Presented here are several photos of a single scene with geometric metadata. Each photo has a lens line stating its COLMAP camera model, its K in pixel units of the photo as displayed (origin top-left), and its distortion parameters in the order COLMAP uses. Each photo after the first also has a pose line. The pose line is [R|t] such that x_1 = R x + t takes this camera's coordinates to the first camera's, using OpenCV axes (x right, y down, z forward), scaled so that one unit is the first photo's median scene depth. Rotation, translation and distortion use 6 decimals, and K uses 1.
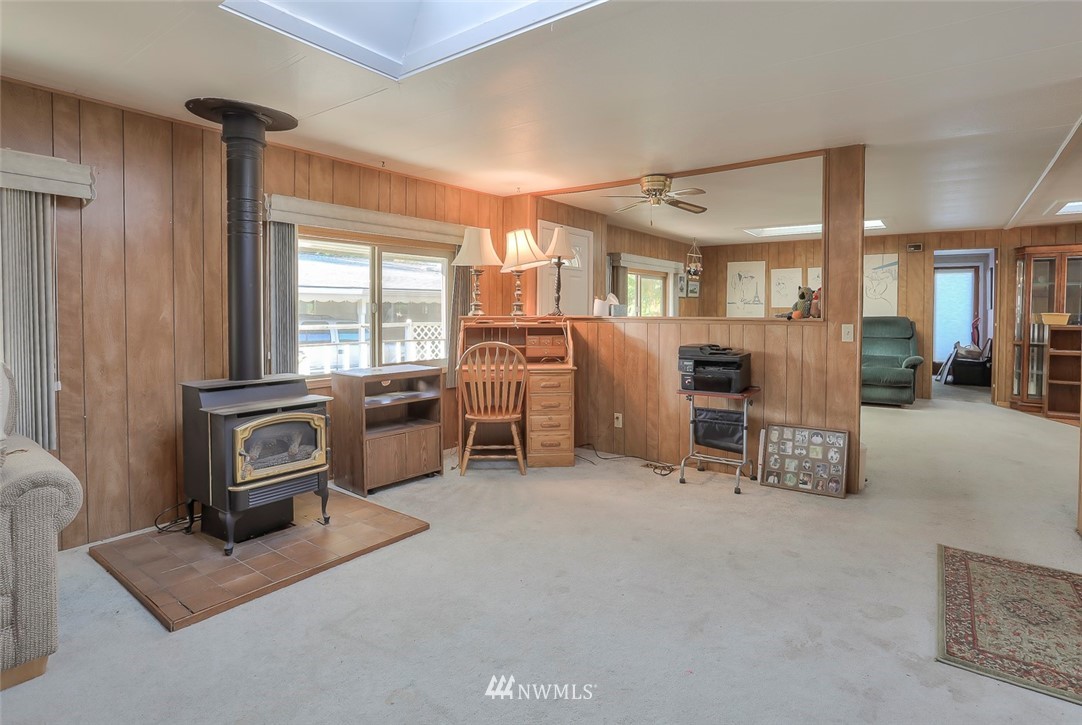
lens RADIAL K [[546.2, 0, 538.6], [0, 546.2, 322.3], [0, 0, 1]] dist [-0.050176, 0.021925]
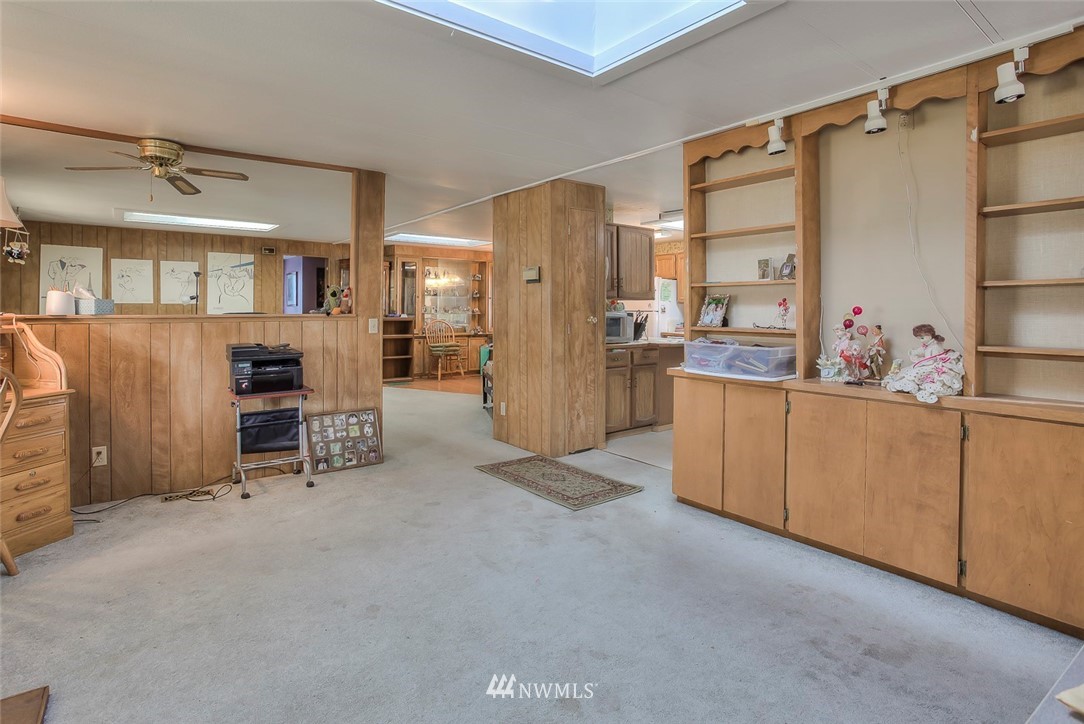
lens RADIAL K [[547.3, 0, 539.6], [0, 547.3, 321.8], [0, 0, 1]] dist [-0.050176, 0.021925]
pose [[0.297705, -0.023490, 0.954369, -0.446160], [0.018037, 0.999657, 0.018978, -0.005591], [-0.954488, 0.011564, 0.298026, 0.268152]]
